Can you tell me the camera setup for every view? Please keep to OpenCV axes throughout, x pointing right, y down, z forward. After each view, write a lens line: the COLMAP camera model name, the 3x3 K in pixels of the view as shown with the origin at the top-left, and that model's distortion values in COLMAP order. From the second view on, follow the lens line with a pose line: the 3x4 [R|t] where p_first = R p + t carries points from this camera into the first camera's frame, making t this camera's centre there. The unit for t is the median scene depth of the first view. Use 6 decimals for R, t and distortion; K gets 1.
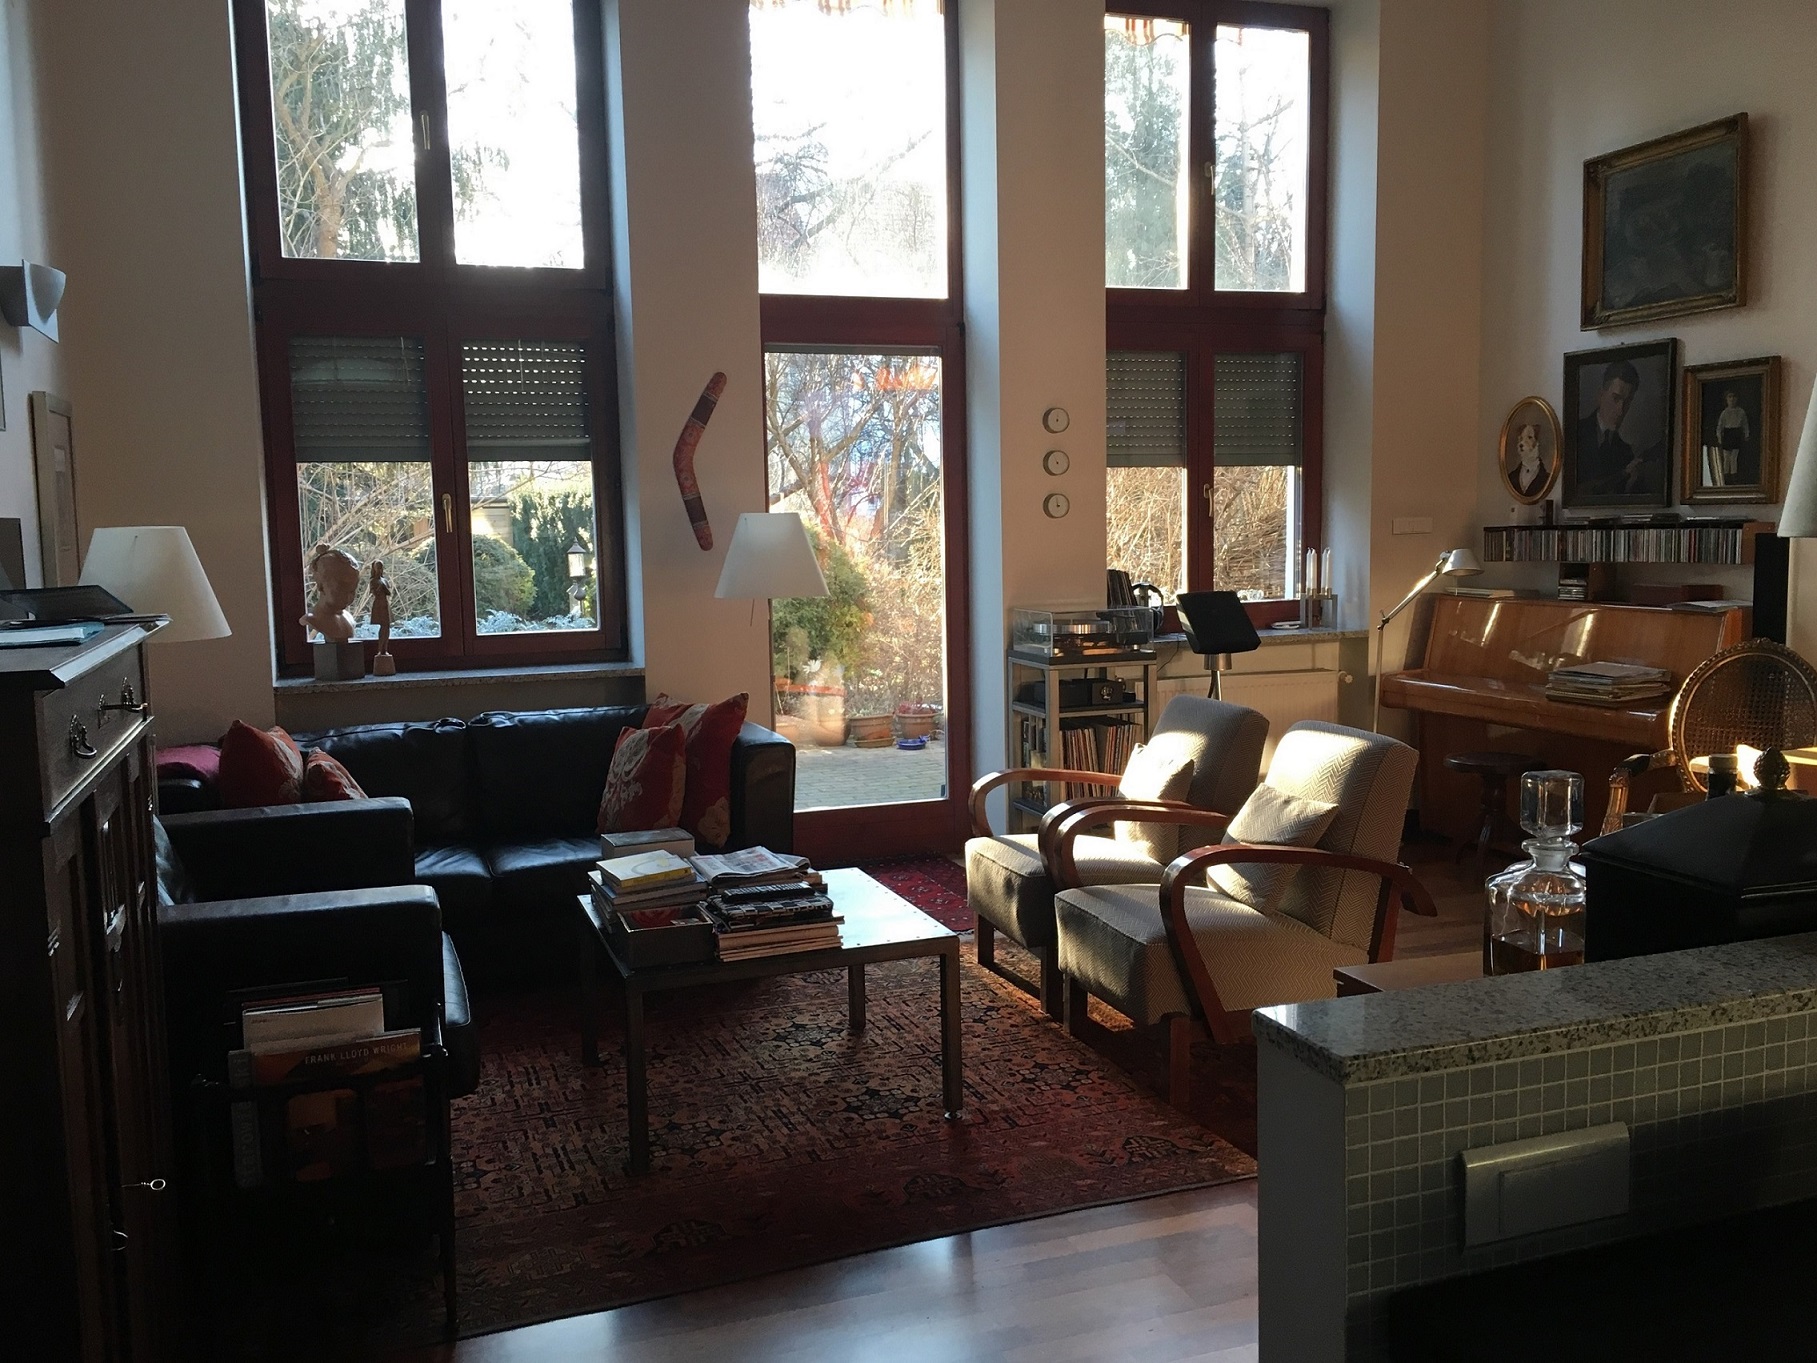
lens RADIAL K [[1563.1, 0, 908.5], [0, 1563.1, 681.5], [0, 0, 1]] dist [0.073876, 0.000378]
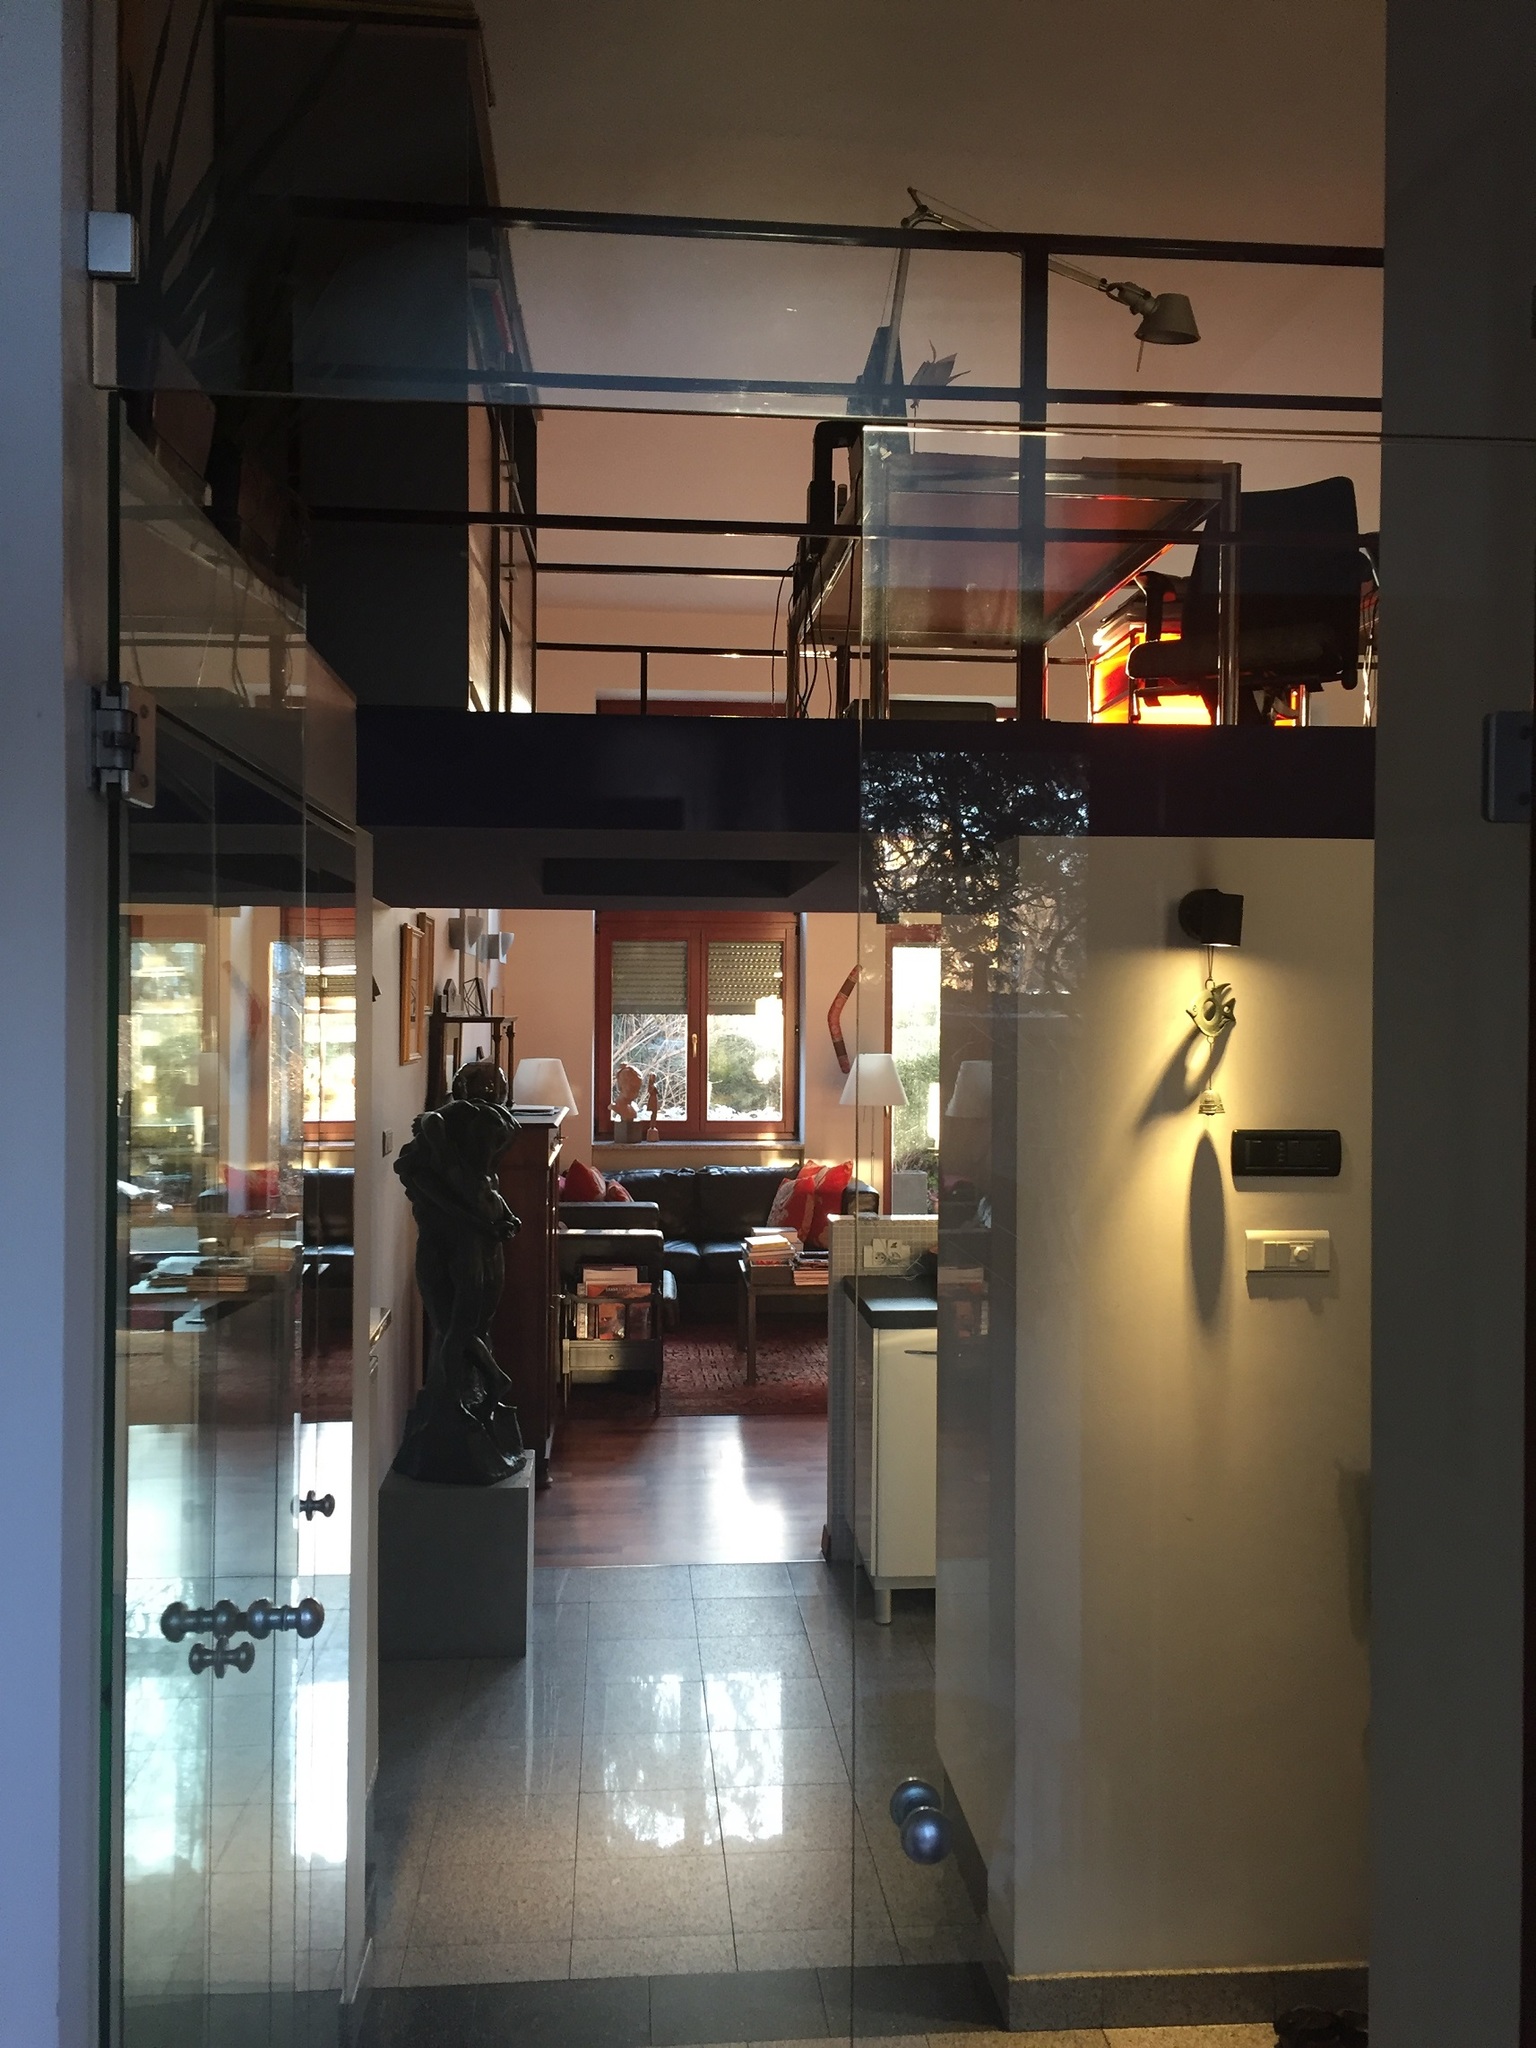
lens RADIAL K [[1739.2, 0, 768.0], [0, 1739.2, 1024.0], [0, 0, 1]] dist [0.075093, -0.000570]
pose [[0.963376, 0.026479, -0.266842, 0.271910], [-0.051105, 0.995004, -0.085768, 0.023588], [0.263238, 0.096264, 0.959916, -0.744718]]
